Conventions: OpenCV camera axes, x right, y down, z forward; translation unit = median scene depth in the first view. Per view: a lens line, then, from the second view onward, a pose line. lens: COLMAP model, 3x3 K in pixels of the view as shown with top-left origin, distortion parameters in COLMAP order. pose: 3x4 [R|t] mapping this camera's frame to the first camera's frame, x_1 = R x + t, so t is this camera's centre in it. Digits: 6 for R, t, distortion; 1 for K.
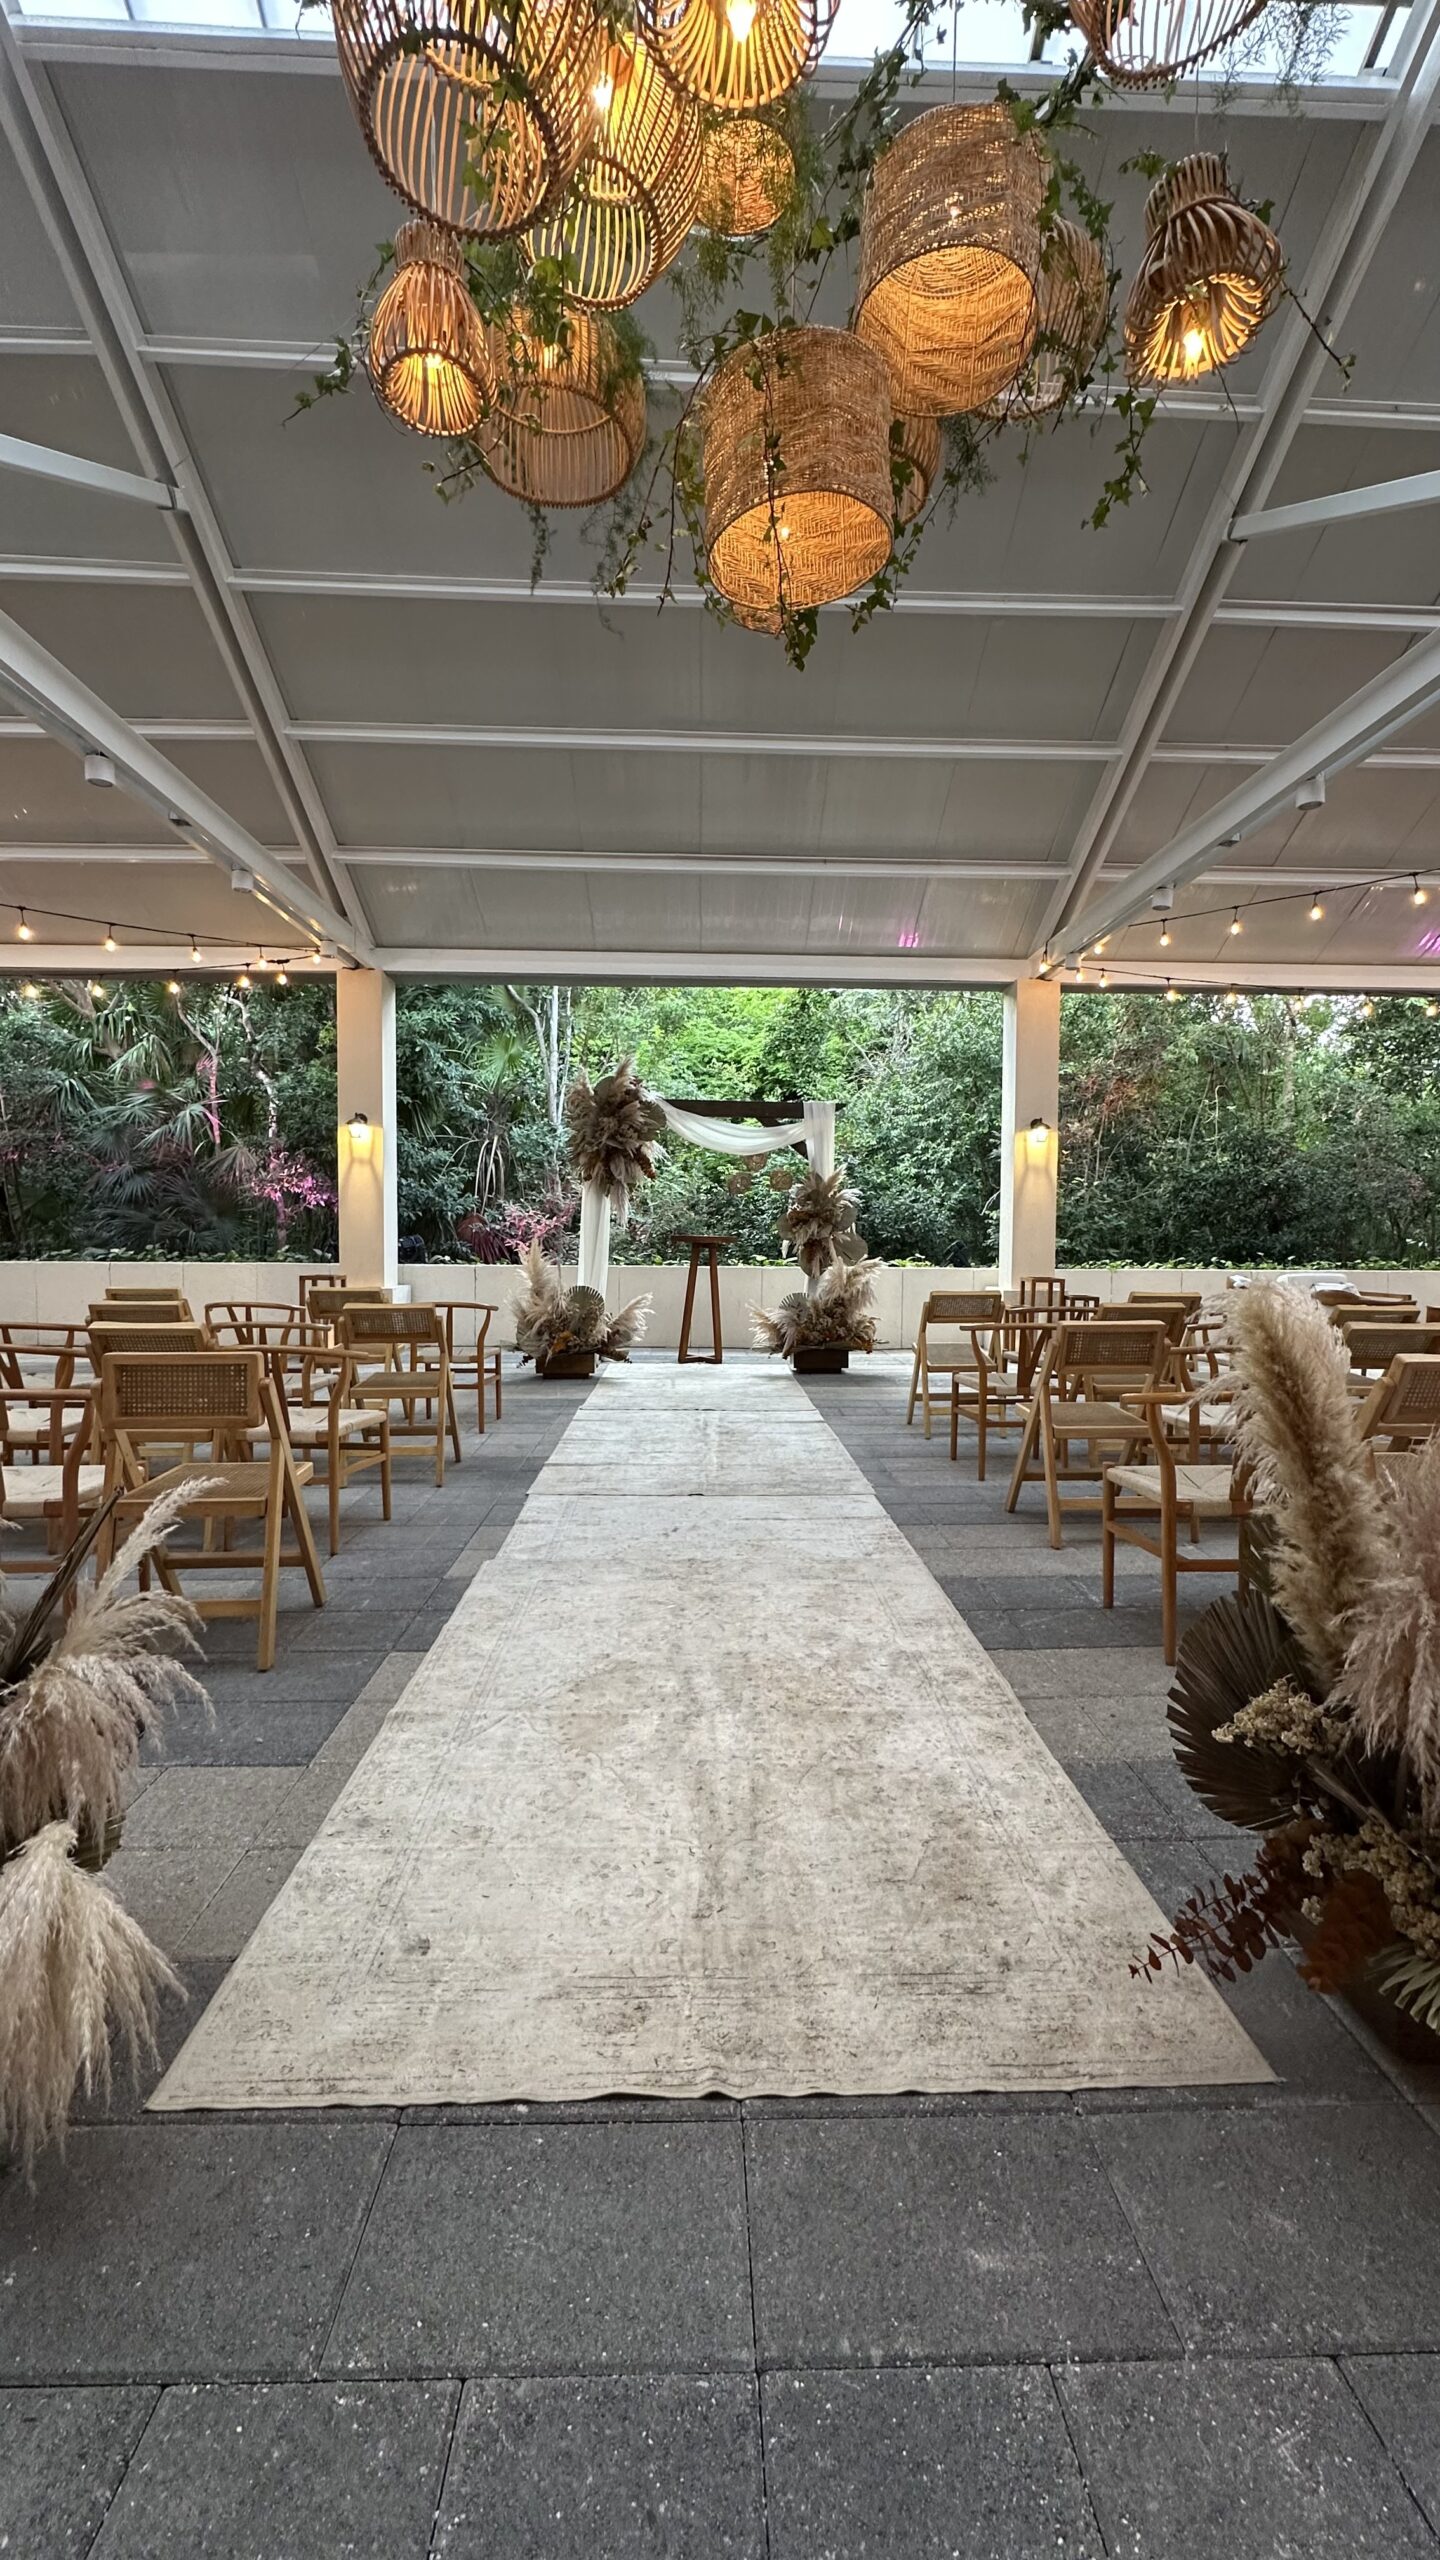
lens RADIAL K [[1038.4, 0, 720.1], [0, 1038.4, 1282.0], [0, 0, 1]] dist [0.000172, 0.000001]
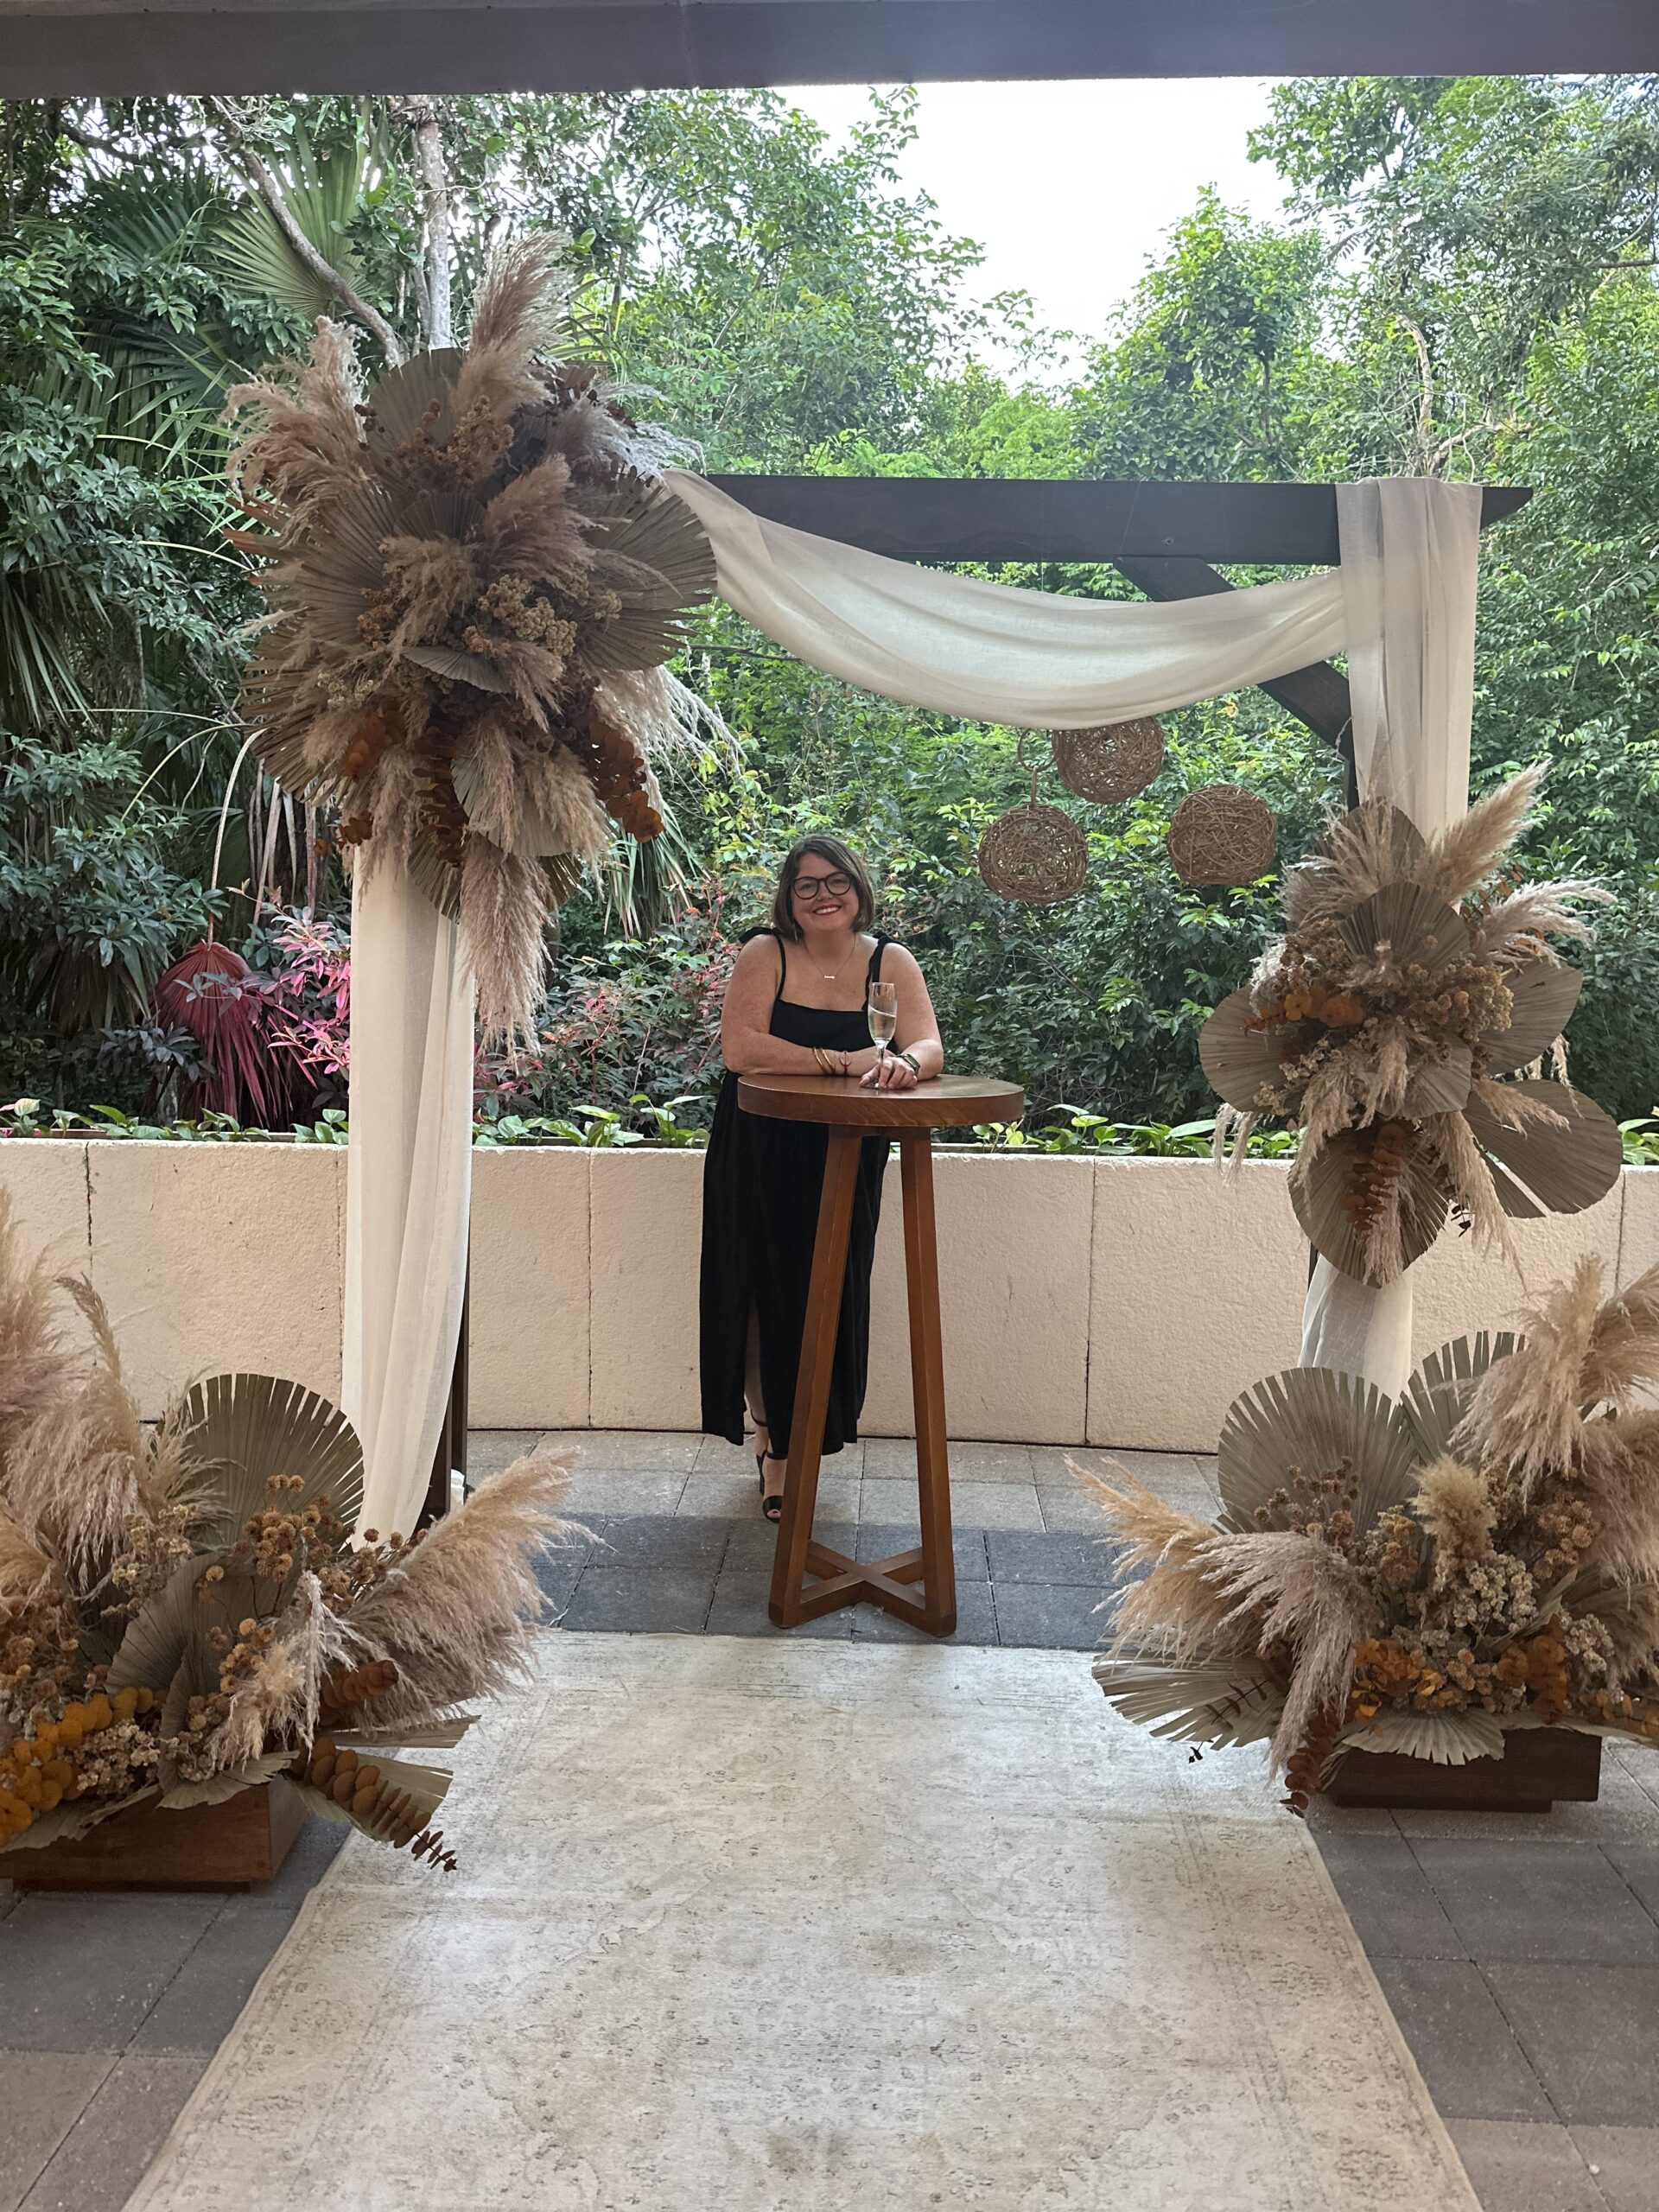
lens RADIAL K [[1558.5, 0, 835.3], [0, 1558.5, 1128.1], [0, 0, 1]] dist [0.038794, -0.023999]
pose [[0.997675, 0.012360, -0.067019, -0.002965], [-0.007066, 0.996876, 0.078665, -0.063646], [0.067782, -0.078009, 0.994646, 0.663000]]
